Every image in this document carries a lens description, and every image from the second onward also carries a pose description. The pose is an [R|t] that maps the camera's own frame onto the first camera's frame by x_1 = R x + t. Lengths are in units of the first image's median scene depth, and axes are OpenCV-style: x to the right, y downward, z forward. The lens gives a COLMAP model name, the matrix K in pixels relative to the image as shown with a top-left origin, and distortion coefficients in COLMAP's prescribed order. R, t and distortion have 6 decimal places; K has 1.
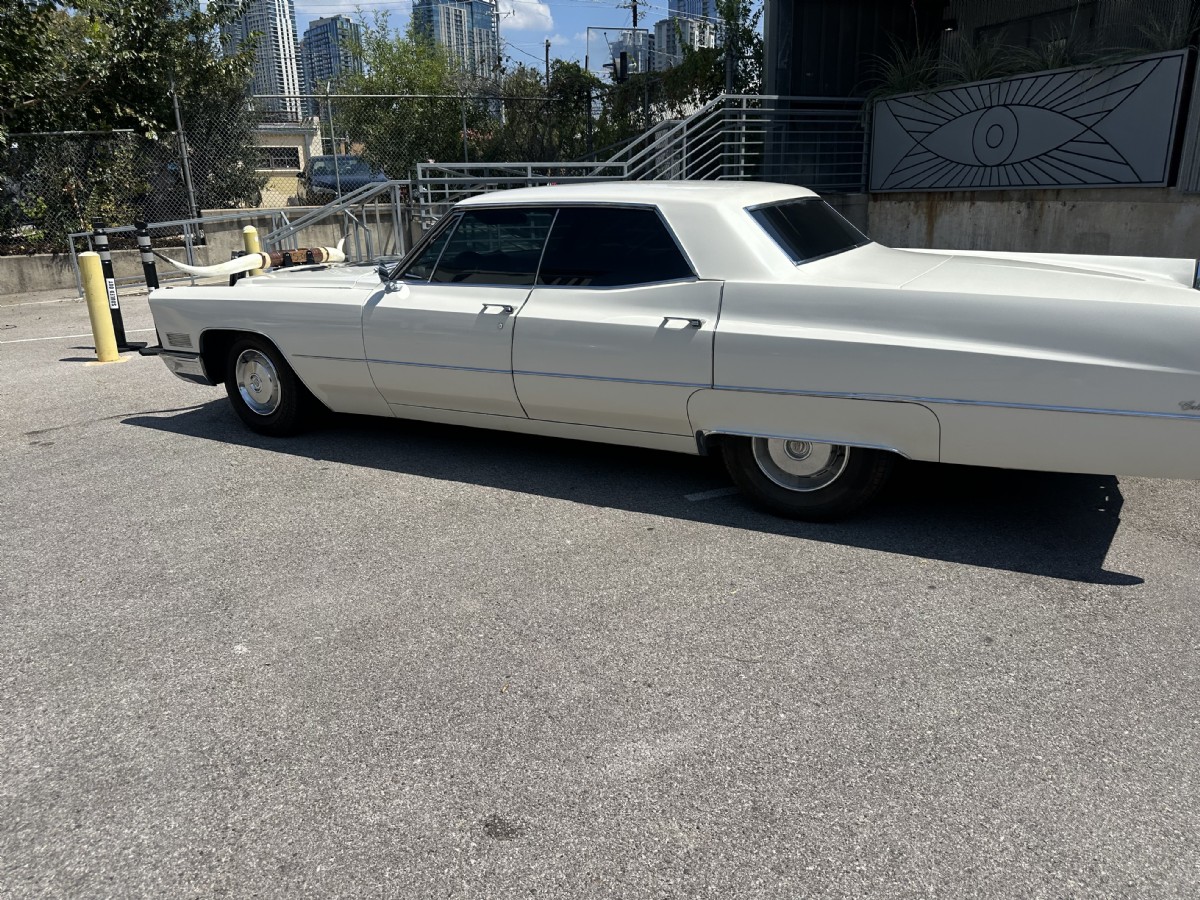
lens RADIAL K [[865.7, 0, 600.0], [0, 865.7, 450.0], [0, 0, 1]] dist [-0.001499, -0.002896]
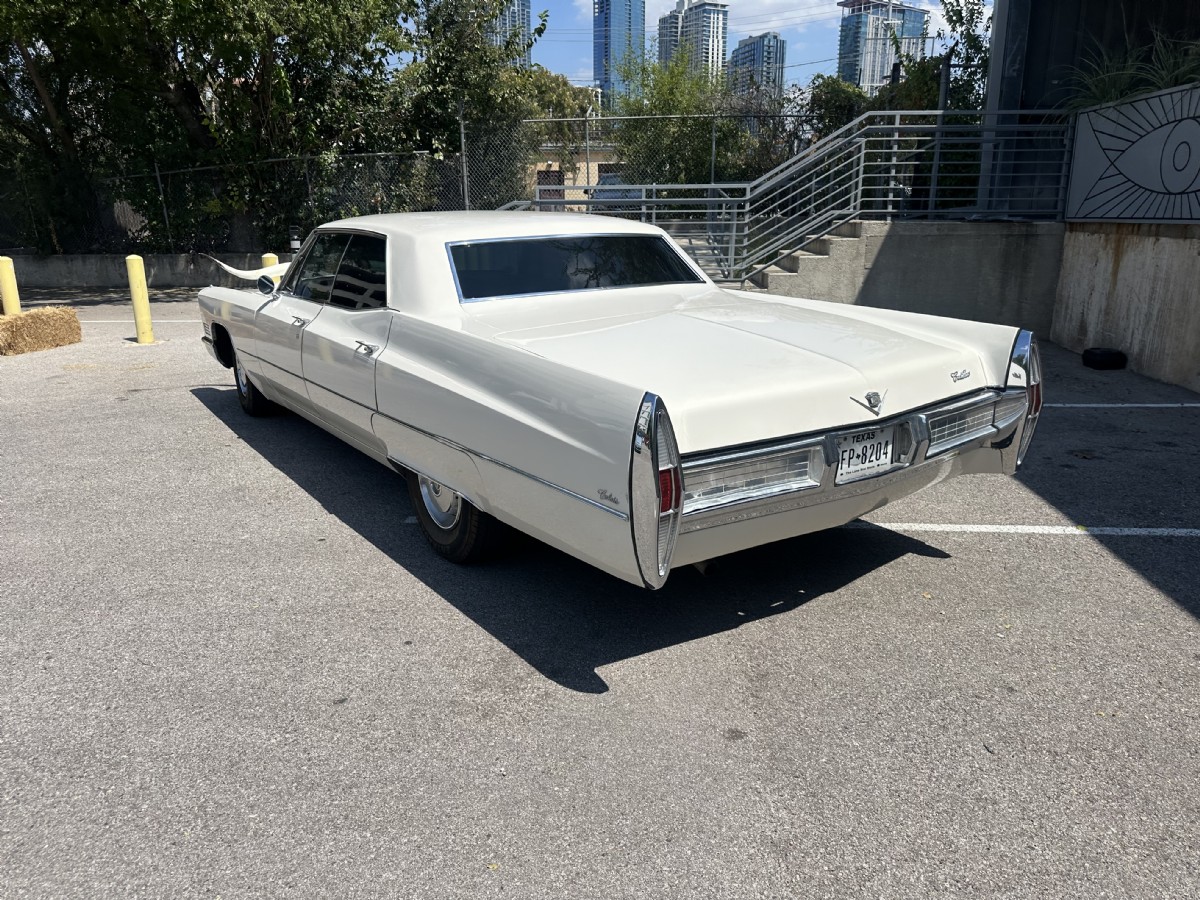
lens RADIAL K [[862.0, 0, 600.0], [0, 862.0, 450.0], [0, 0, 1]] dist [0.004541, -0.024622]
pose [[0.895179, 0.137528, -0.423958, 0.308491], [-0.142278, 0.989612, 0.020605, -0.033548], [0.422388, 0.041874, 0.905447, 0.069016]]
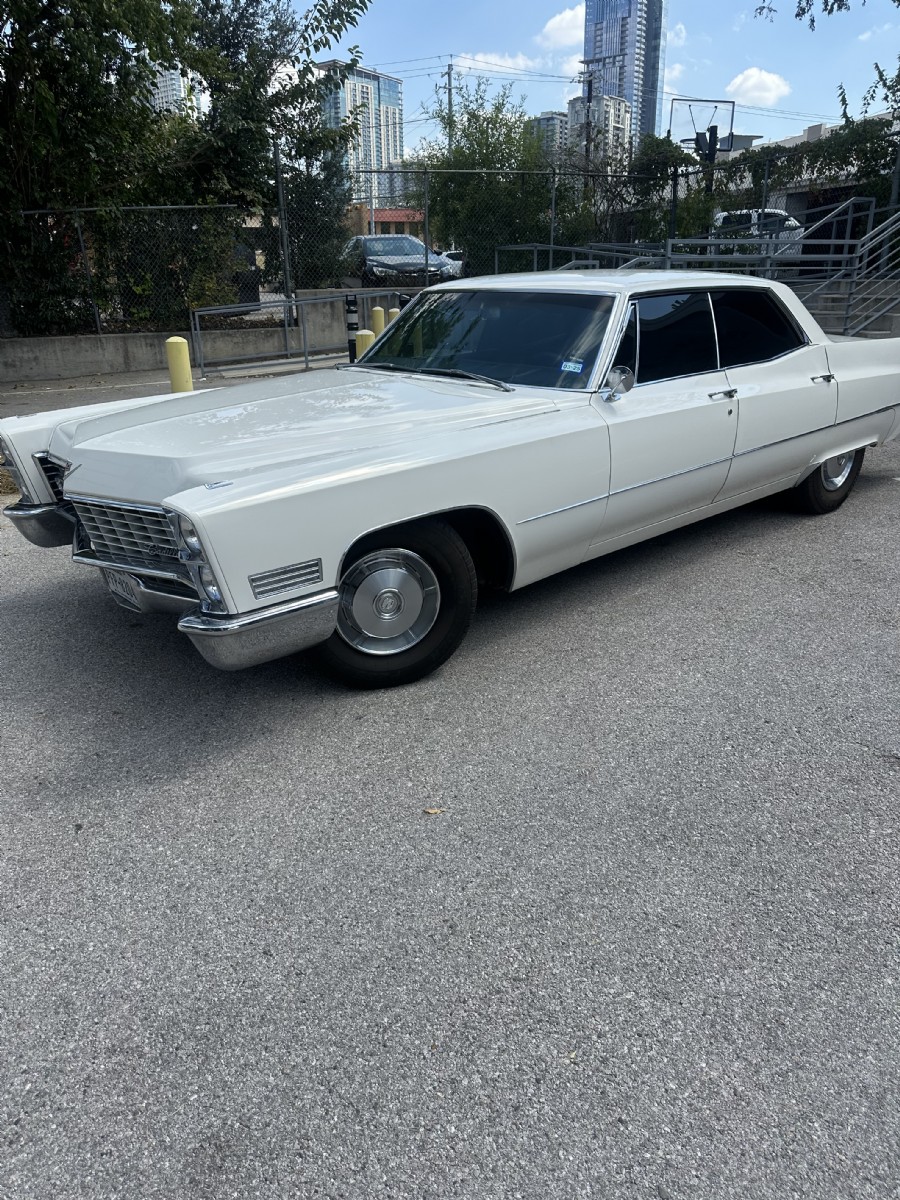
lens RADIAL K [[865.7, 0, 450.0], [0, 865.7, 600.0], [0, 0, 1]] dist [-0.001499, -0.002896]
pose [[0.998026, 0.030774, -0.054750, -0.329789], [-0.027161, 0.997480, 0.065542, 0.007032], [0.056629, -0.063926, 0.996347, 0.013928]]
